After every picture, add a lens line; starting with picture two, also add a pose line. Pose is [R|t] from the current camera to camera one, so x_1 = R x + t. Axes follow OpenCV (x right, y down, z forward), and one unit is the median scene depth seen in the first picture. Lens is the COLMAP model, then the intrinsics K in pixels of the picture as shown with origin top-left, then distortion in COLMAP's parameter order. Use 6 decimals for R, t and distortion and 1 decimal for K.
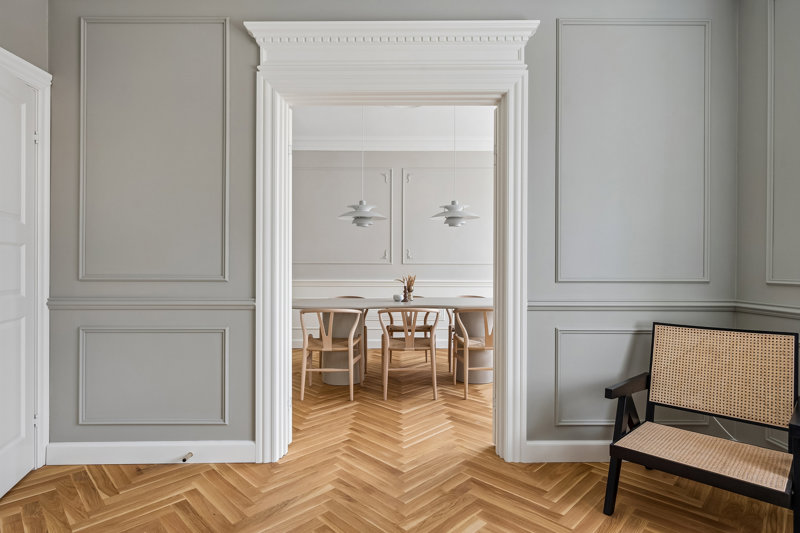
lens RADIAL K [[424.0, 0, 400.0], [0, 424.0, 266.5], [0, 0, 1]] dist [-0.000022, -0.000818]
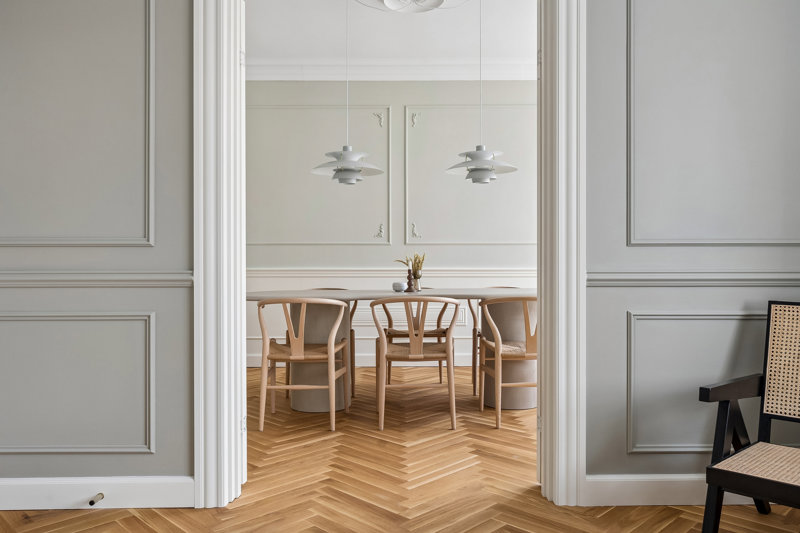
lens RADIAL K [[614.1, 0, 400.0], [0, 614.1, 266.5], [0, 0, 1]] dist [-0.008625, 0.006683]
pose [[0.999986, -0.004131, -0.003409, 0.000022], [0.004131, 0.999991, 0.000178, 0.056738], [0.003408, -0.000192, 0.999994, -0.000361]]
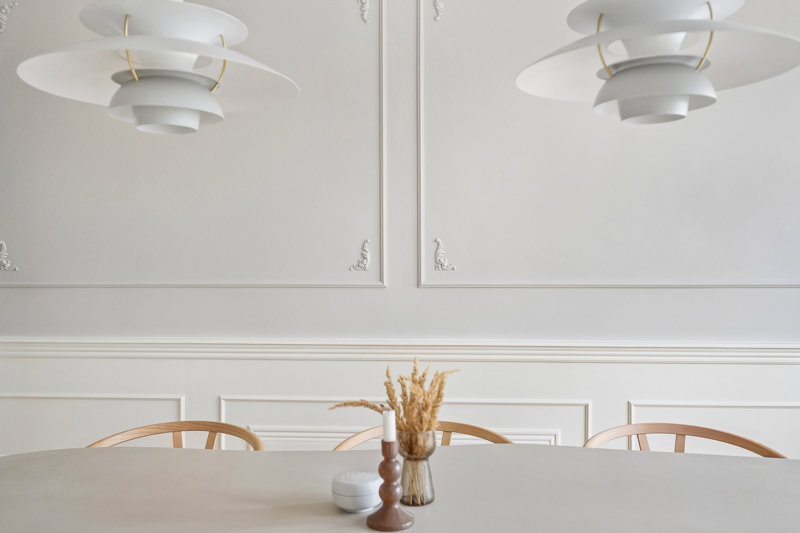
lens RADIAL K [[693.1, 0, 400.0], [0, 693.1, 266.5], [0, 0, 1]] dist [0.000517, 0.000369]
pose [[0.997077, -0.004140, -0.076293, 0.057347], [0.004486, 0.999980, 0.004367, -0.043129], [0.076273, -0.004696, 0.997076, 0.954117]]
